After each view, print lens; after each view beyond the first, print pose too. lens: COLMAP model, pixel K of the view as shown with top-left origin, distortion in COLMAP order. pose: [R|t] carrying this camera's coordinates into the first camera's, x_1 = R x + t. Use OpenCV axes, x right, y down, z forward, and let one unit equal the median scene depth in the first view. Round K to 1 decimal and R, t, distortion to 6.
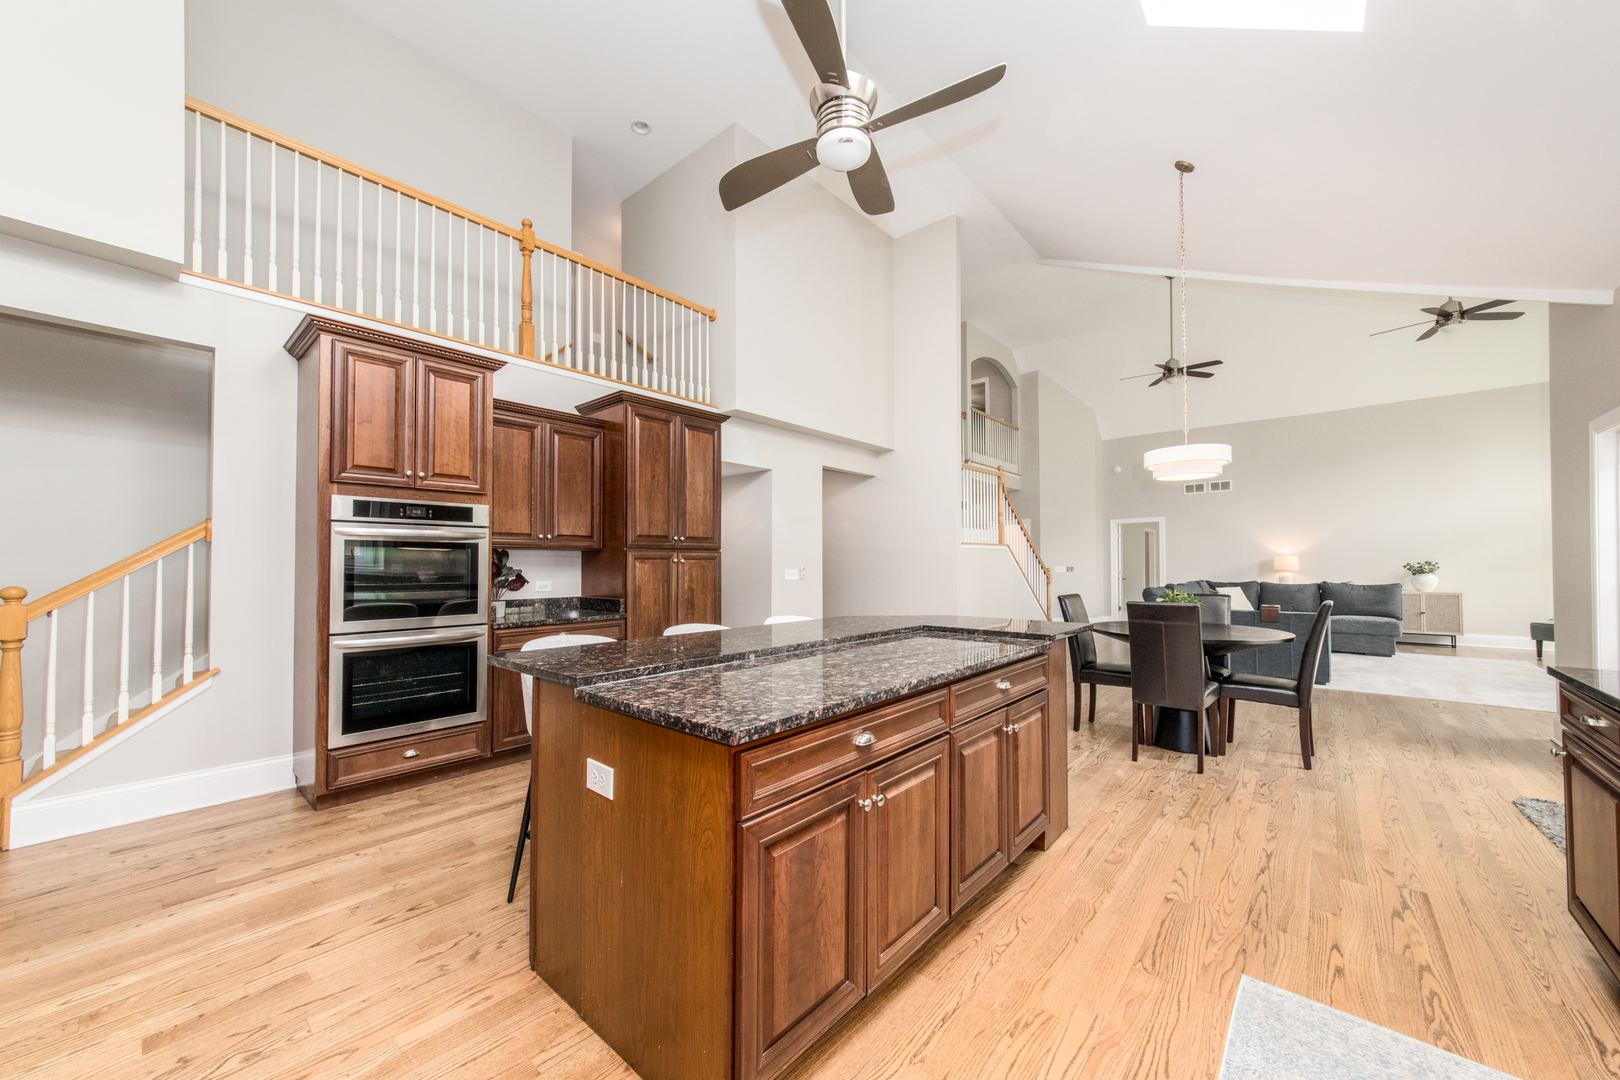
lens RADIAL K [[576.4, 0, 808.0], [0, 576.4, 551.6], [0, 0, 1]] dist [-0.000143, -0.000008]
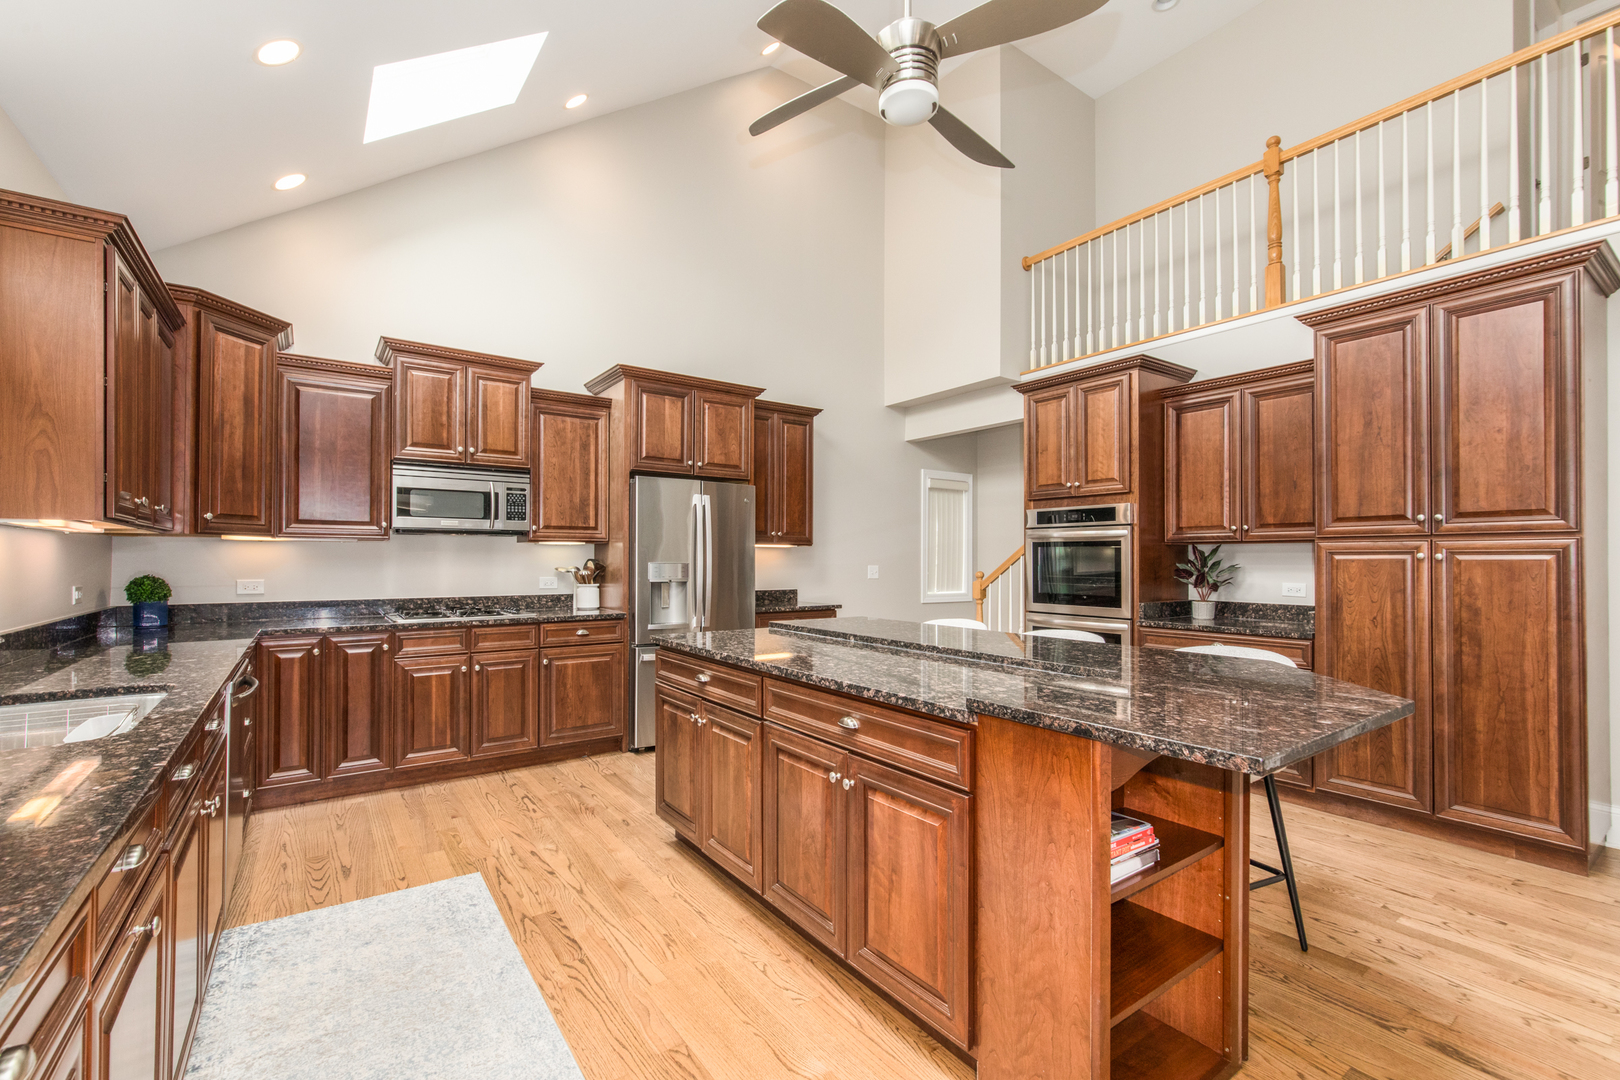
lens RADIAL K [[701.8, 0, 809.9], [0, 701.8, 552.4], [0, 0, 1]] dist [-0.000393, -0.000110]
pose [[-0.208437, -0.007117, -0.978010, 0.795045], [0.016519, 0.999805, -0.010796, 0.011592], [0.977896, -0.018406, -0.208279, 0.726633]]
